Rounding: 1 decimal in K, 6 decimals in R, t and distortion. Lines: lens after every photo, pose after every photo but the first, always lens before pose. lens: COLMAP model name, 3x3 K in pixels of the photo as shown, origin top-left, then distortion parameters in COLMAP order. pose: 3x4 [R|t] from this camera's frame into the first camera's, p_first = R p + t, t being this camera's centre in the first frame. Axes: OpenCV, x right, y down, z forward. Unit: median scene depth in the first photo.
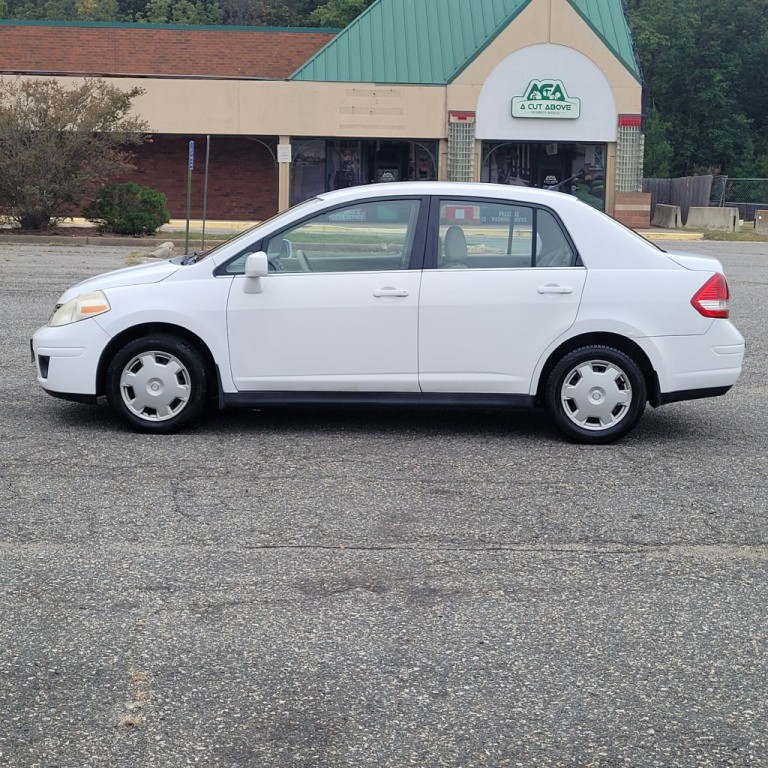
lens RADIAL K [[1532.8, 0, 383.2], [0, 1532.8, 357.7], [0, 0, 1]] dist [0.031047, 0.101993]
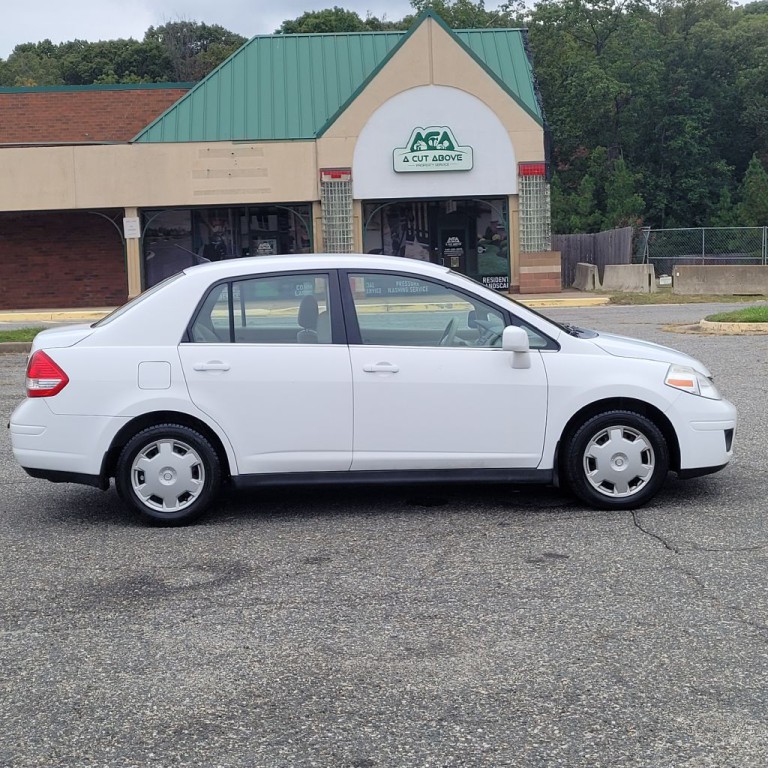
lens RADIAL K [[1532.8, 0, 383.2], [0, 1532.8, 357.7], [0, 0, 1]] dist [0.031047, 0.101993]
pose [[0.998497, -0.050170, -0.022049, 0.091619], [0.049091, 0.997688, -0.046999, -0.012775], [0.024356, 0.045846, 0.998652, 0.145673]]
